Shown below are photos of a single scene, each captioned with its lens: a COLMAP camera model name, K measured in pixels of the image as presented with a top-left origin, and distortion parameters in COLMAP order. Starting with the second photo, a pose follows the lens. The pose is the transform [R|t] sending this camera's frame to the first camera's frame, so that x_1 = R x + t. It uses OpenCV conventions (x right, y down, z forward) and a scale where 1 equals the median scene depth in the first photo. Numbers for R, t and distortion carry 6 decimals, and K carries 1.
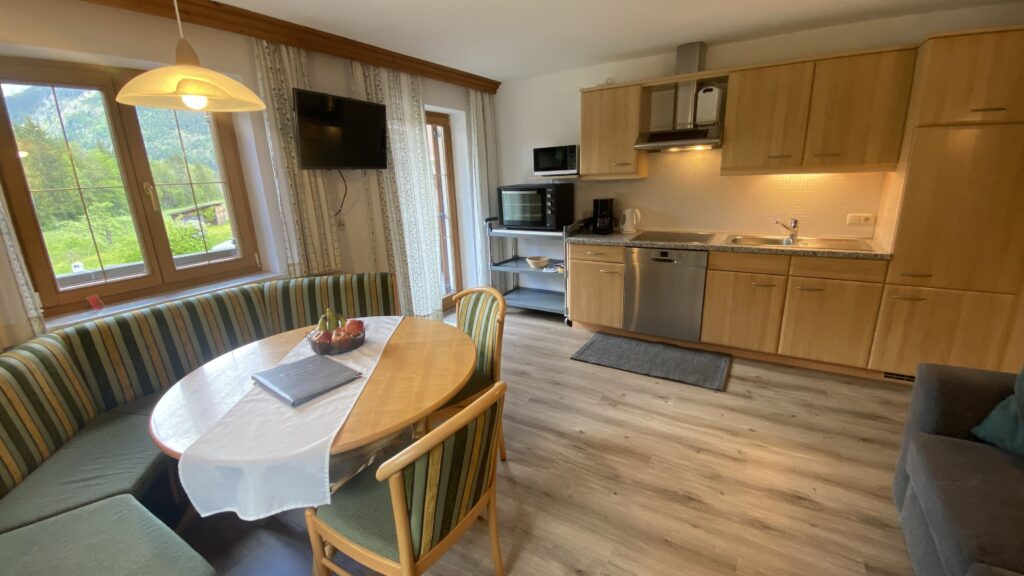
lens RADIAL K [[414.0, 0, 519.8], [0, 414.0, 288.5], [0, 0, 1]] dist [-0.001034, -0.000106]
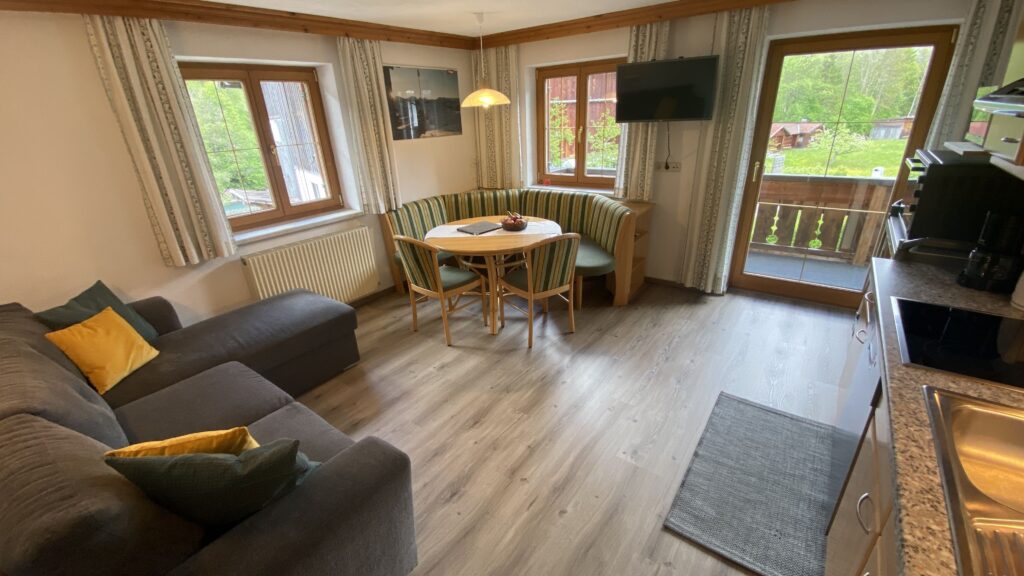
lens RADIAL K [[414.0, 0, 519.8], [0, 414.0, 288.5], [0, 0, 1]] dist [-0.001034, -0.000106]
pose [[-0.090204, 0.434460, -0.896163, 1.241012], [-0.227093, 0.867153, 0.443254, -0.420132], [0.969687, 0.243496, 0.020442, 0.899520]]
